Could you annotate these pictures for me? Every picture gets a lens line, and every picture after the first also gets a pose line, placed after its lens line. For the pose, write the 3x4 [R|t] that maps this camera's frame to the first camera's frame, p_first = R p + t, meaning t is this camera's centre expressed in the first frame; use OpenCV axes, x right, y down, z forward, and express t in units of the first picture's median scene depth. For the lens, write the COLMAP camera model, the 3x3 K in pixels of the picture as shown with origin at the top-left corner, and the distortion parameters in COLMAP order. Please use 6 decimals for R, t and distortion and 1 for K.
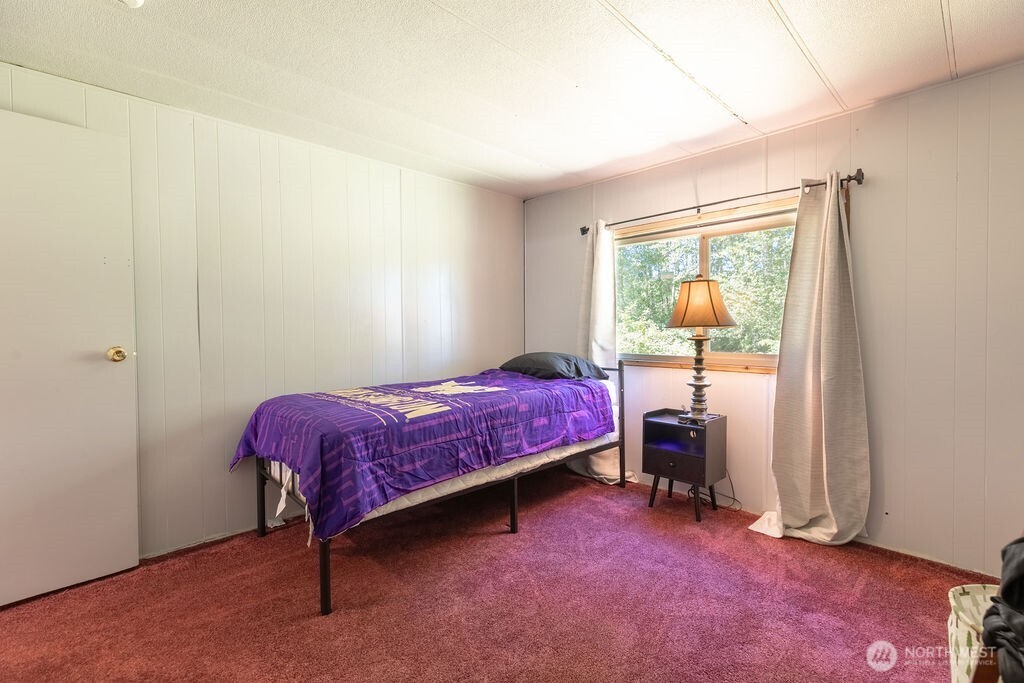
lens RADIAL K [[456.5, 0, 514.9], [0, 456.5, 335.8], [0, 0, 1]] dist [0.004740, -0.000477]
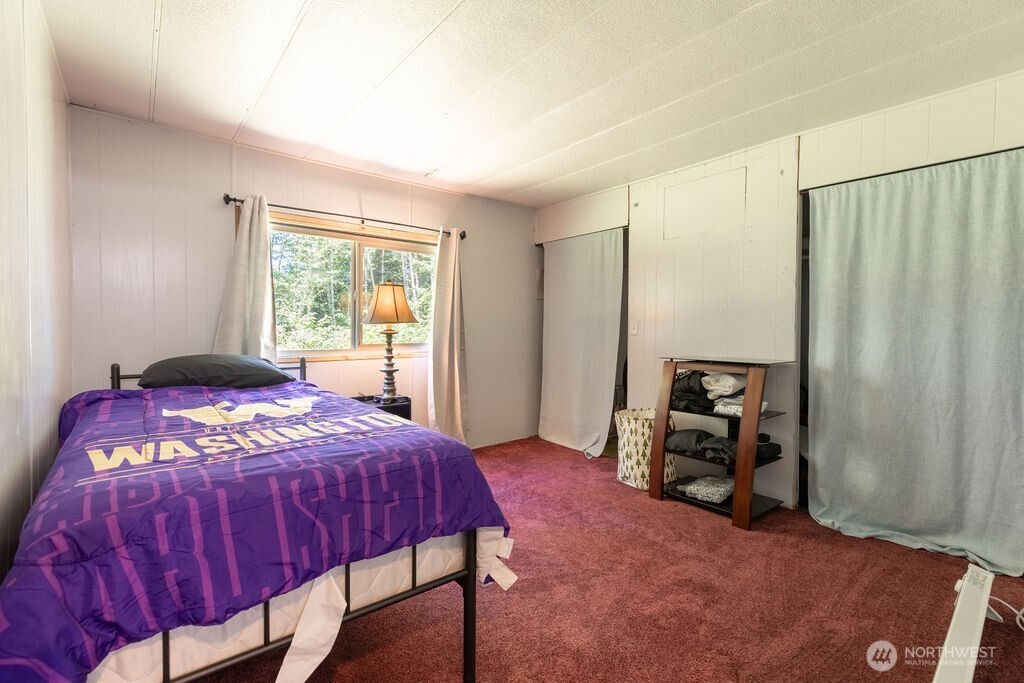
lens RADIAL K [[456.5, 0, 514.9], [0, 456.5, 335.8], [0, 0, 1]] dist [0.004740, -0.000477]
pose [[0.079735, -0.014497, 0.996711, -0.775456], [0.014344, 0.999807, 0.013395, 0.003962], [-0.996713, 0.013229, 0.079928, 0.571552]]
